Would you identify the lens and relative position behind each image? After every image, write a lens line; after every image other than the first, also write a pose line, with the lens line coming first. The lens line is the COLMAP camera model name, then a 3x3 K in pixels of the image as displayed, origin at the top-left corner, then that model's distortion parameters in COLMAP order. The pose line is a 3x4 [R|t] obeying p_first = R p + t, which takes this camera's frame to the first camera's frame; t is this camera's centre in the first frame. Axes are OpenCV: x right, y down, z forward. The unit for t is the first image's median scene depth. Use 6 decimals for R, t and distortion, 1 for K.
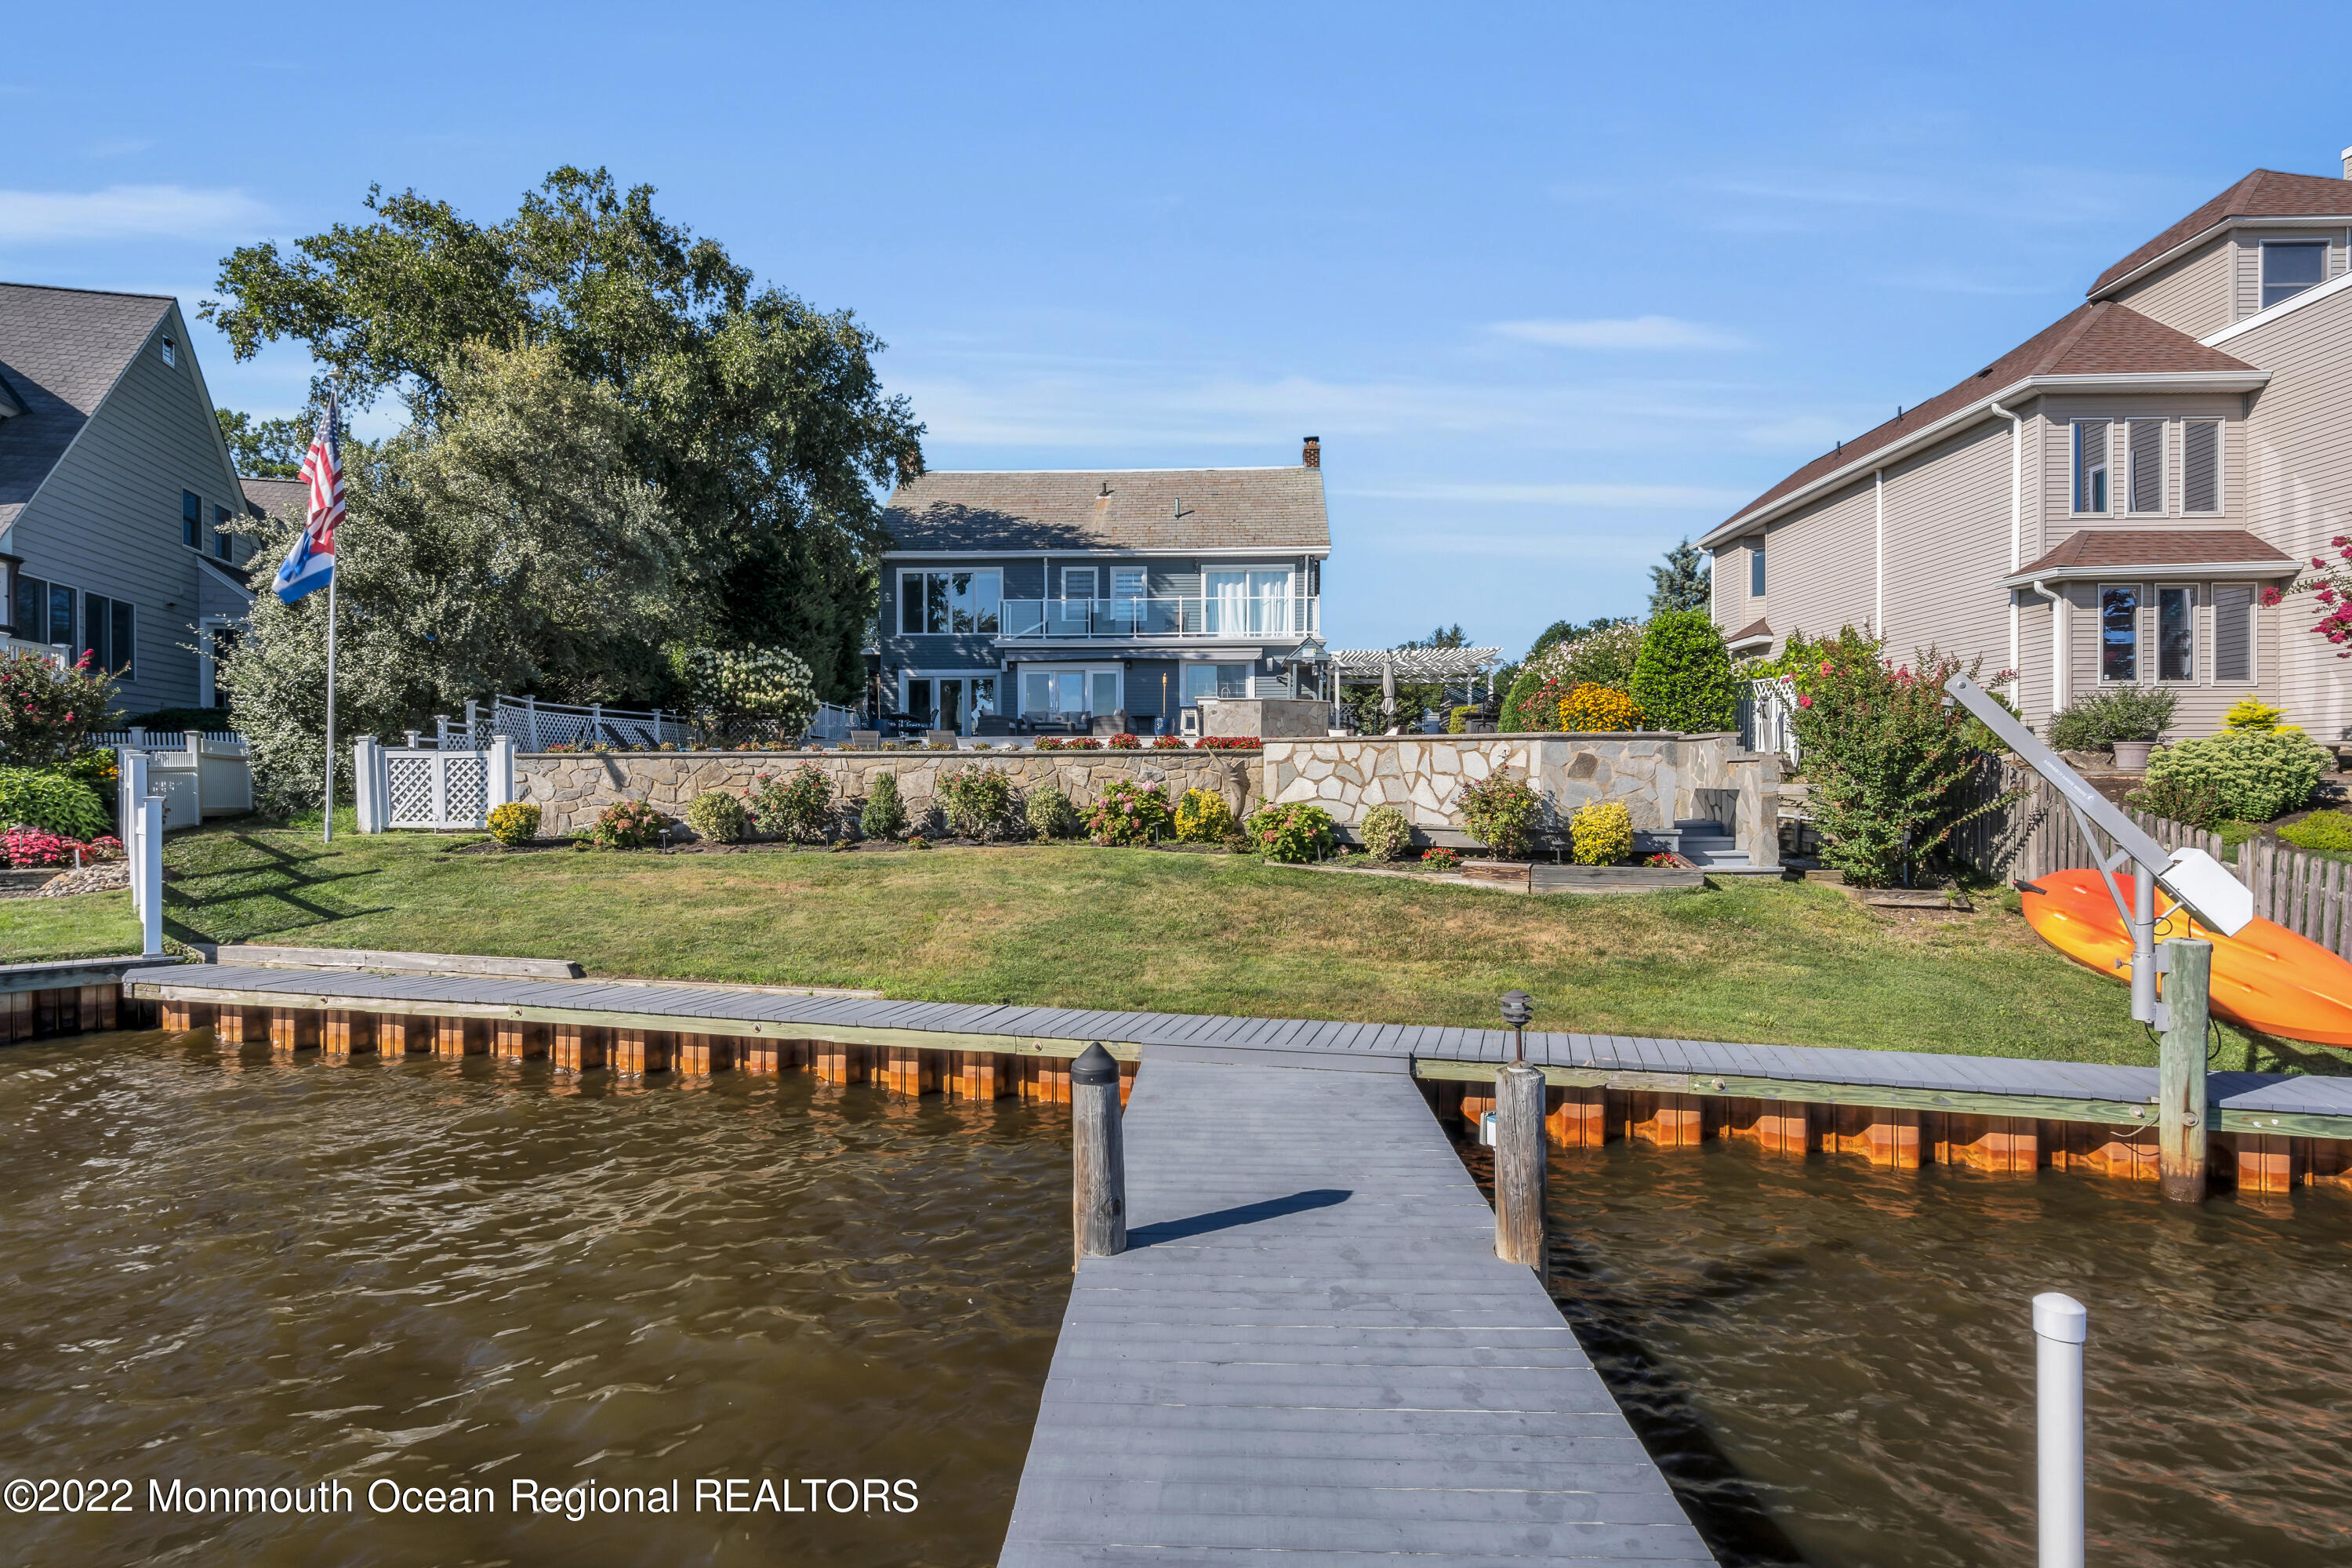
lens RADIAL K [[1198.7, 0, 1181.7], [0, 1198.7, 774.7], [0, 0, 1]] dist [-0.003631, -0.000244]
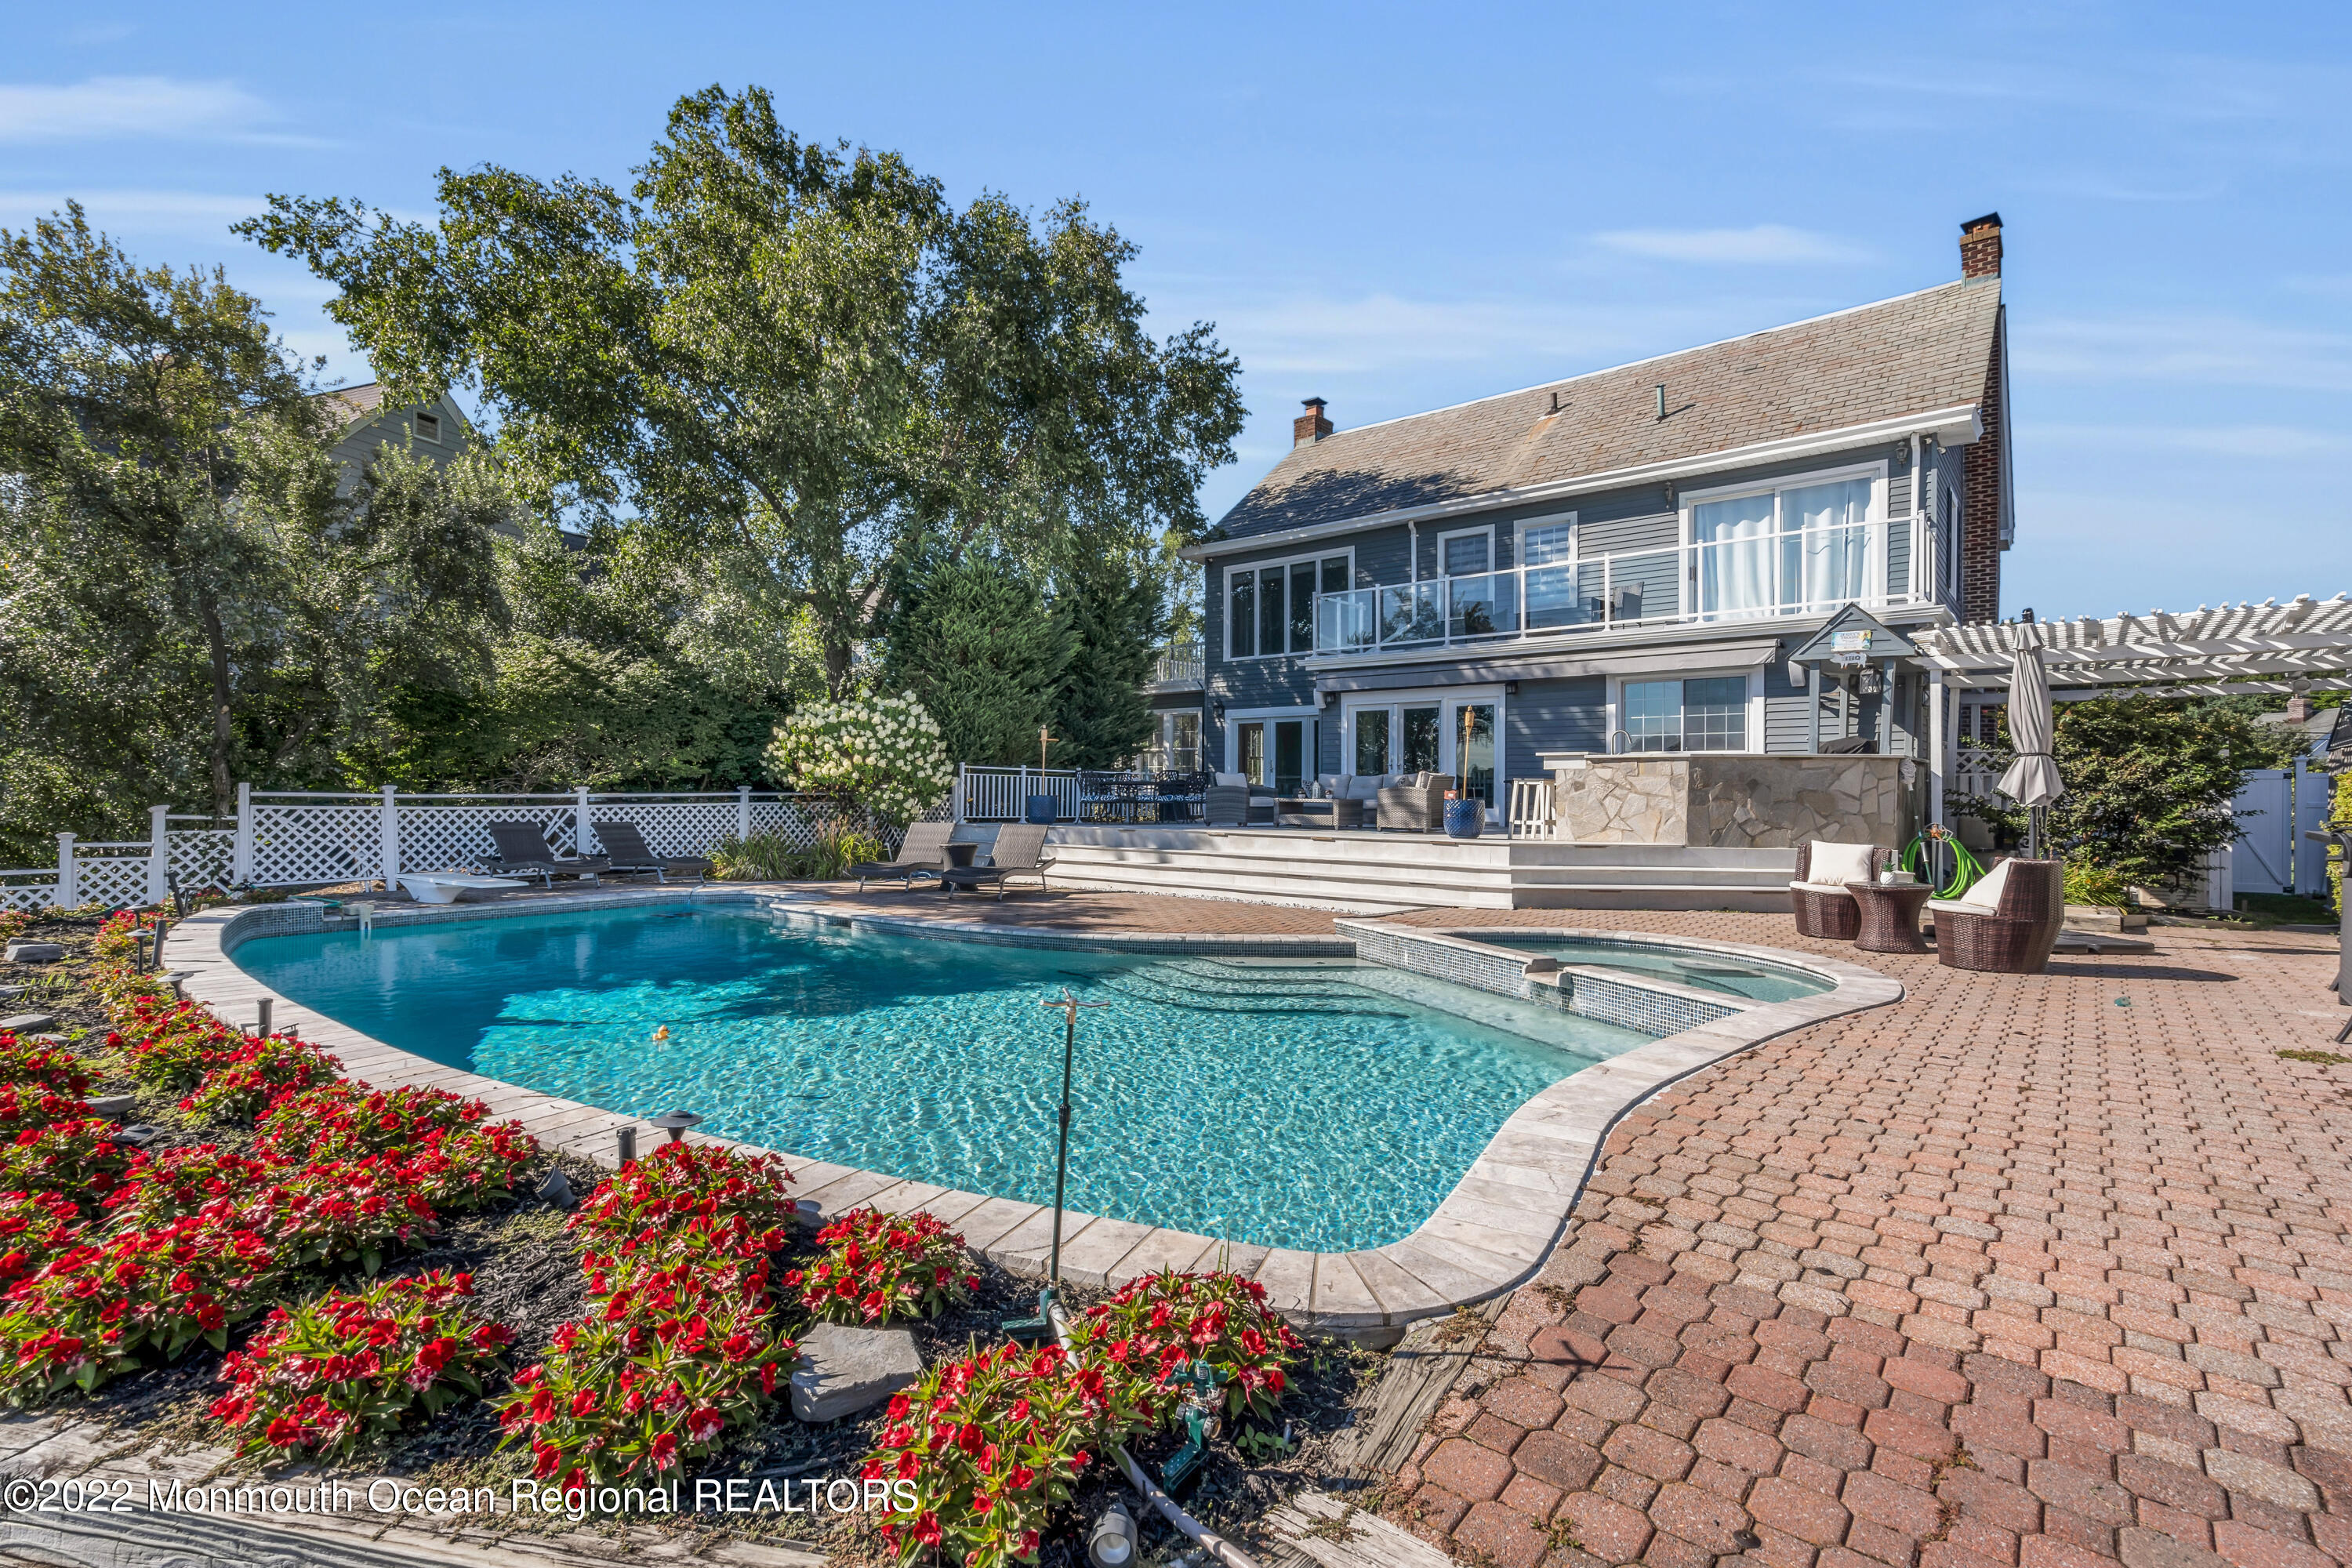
lens RADIAL K [[1063.8, 0, 1169.8], [0, 1063.8, 777.5], [0, 0, 1]] dist [-0.004350, 0.000057]
pose [[0.781609, 0.002550, -0.623763, 0.142619], [-0.006243, 0.999974, -0.003735, -0.046333], [0.623737, 0.006814, 0.781605, 0.509898]]
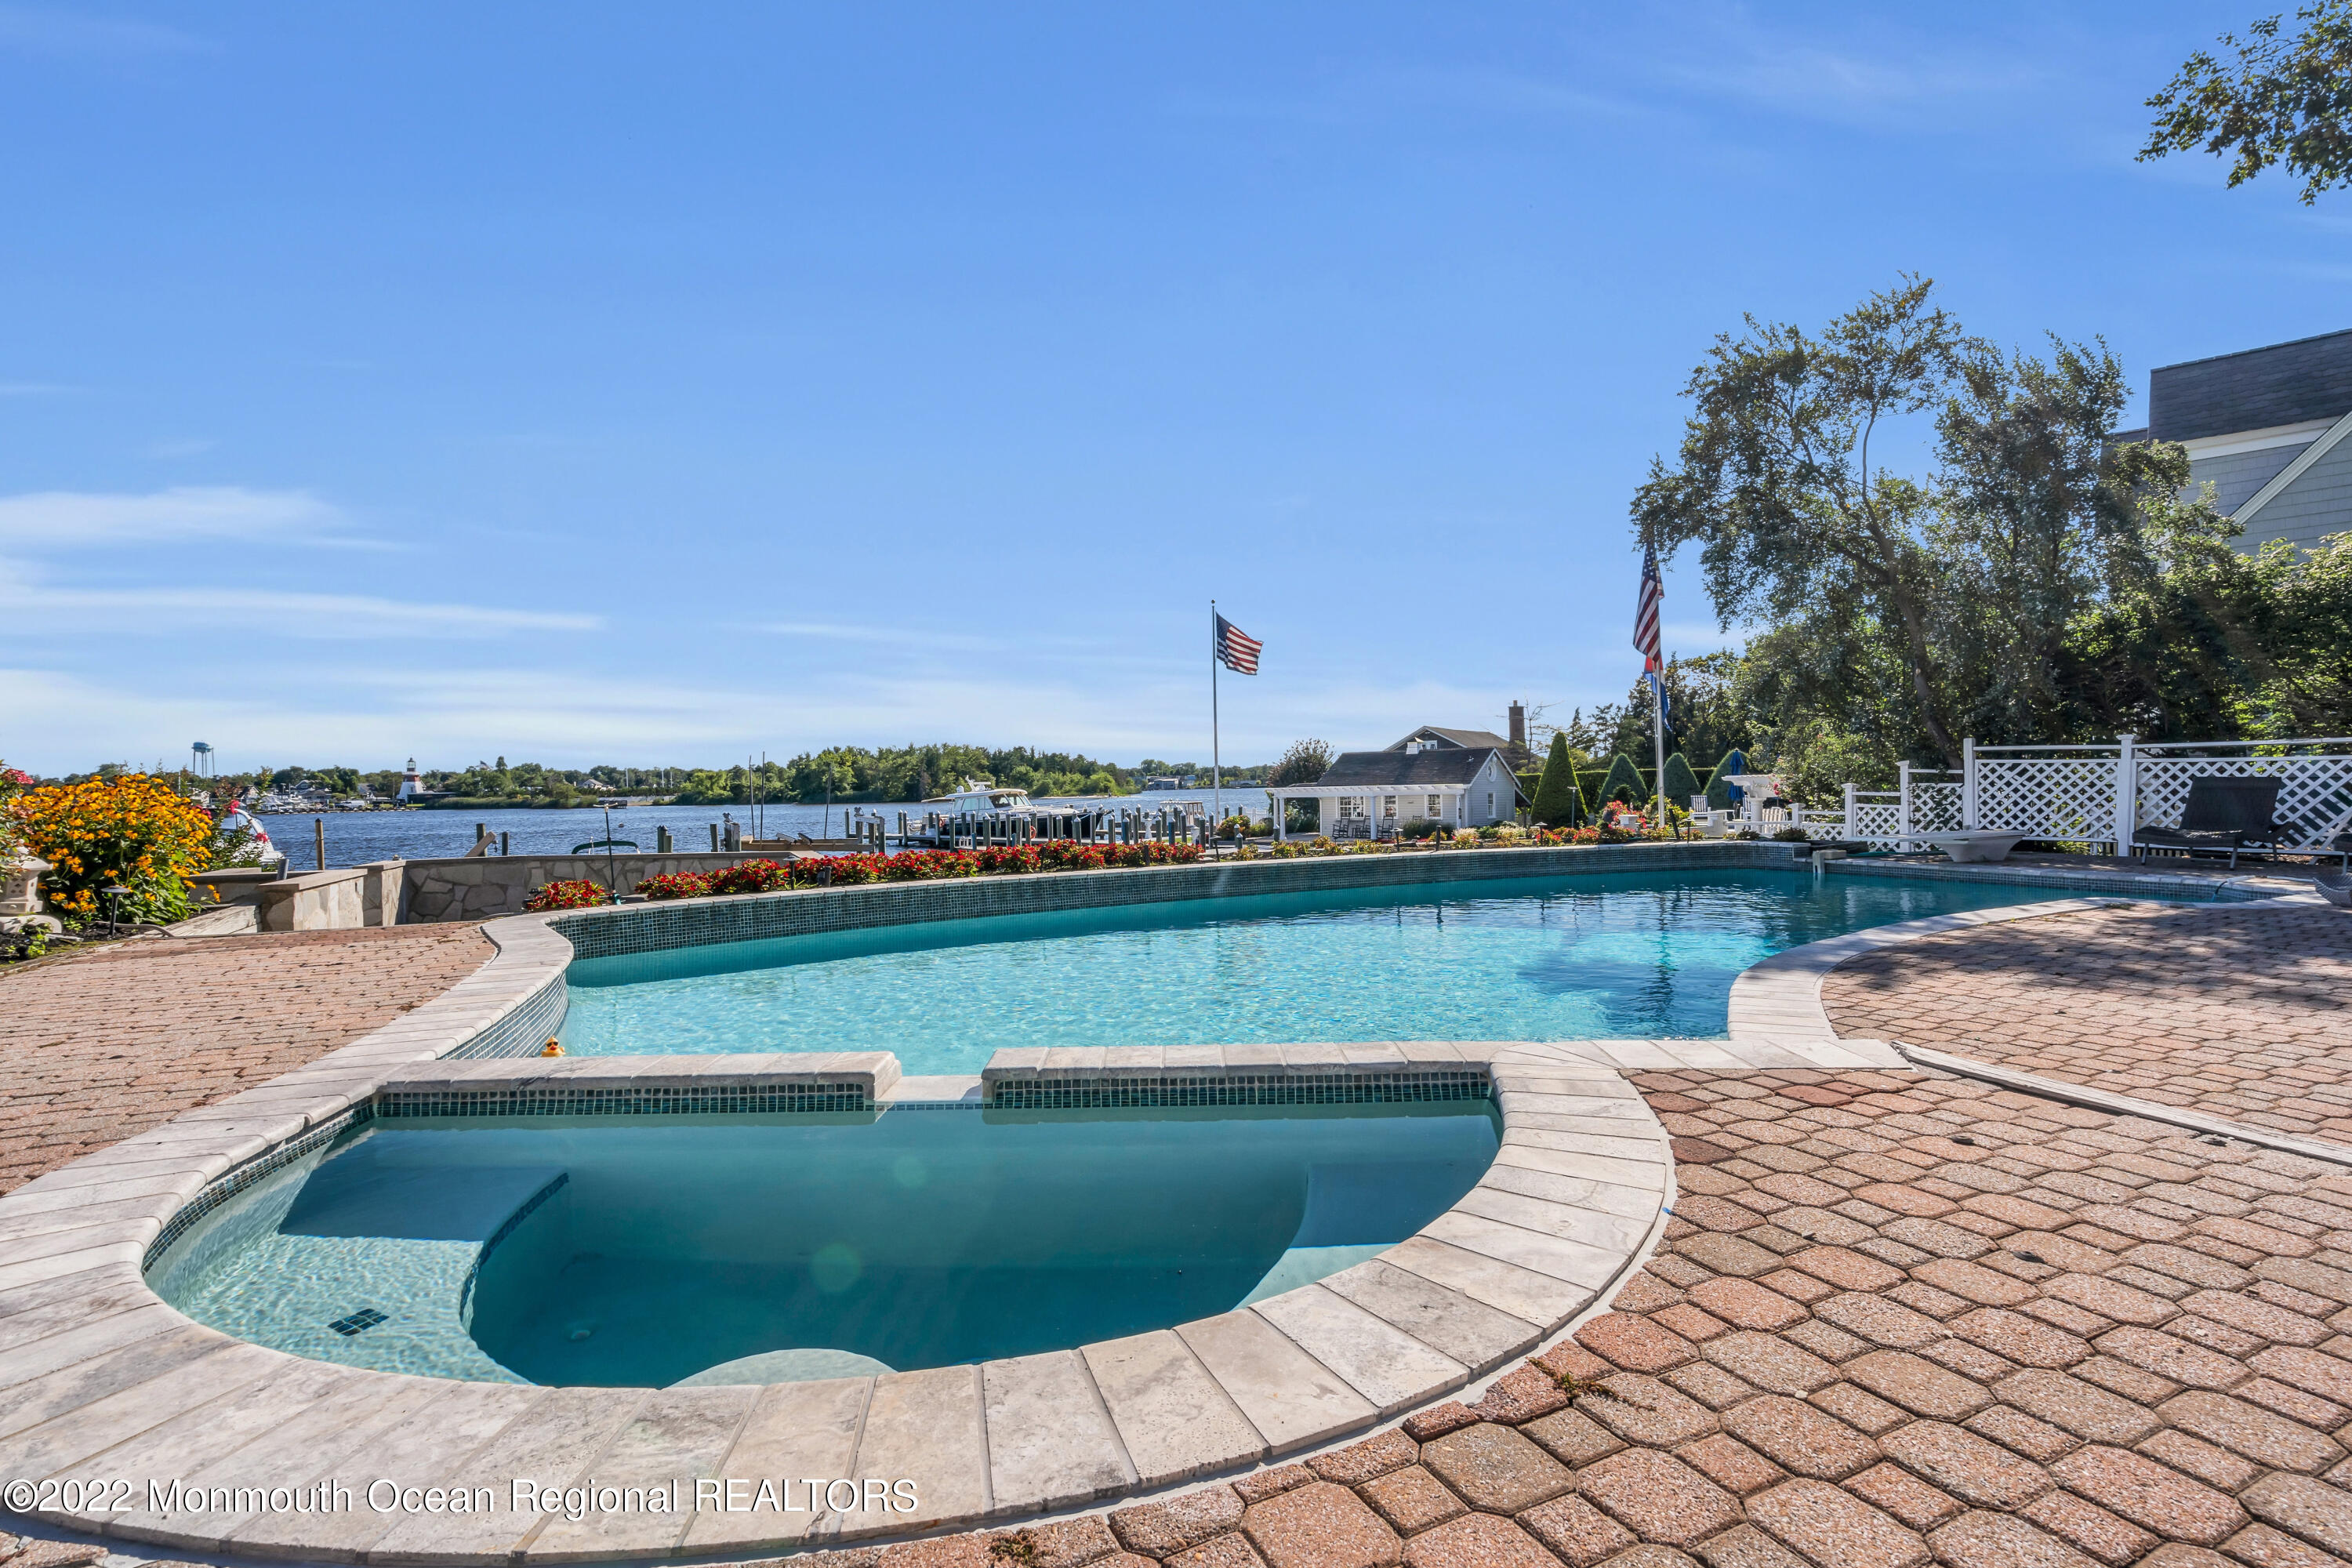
lens RADIAL K [[1063.8, 0, 1161.1], [0, 1063.8, 788.2], [0, 0, 1]] dist [-0.004350, 0.000057]
pose [[-0.893272, -0.012449, -0.449343, 0.095417], [-0.010633, 0.999922, -0.006564, -0.018401], [0.449390, -0.001085, -0.893335, 0.825429]]
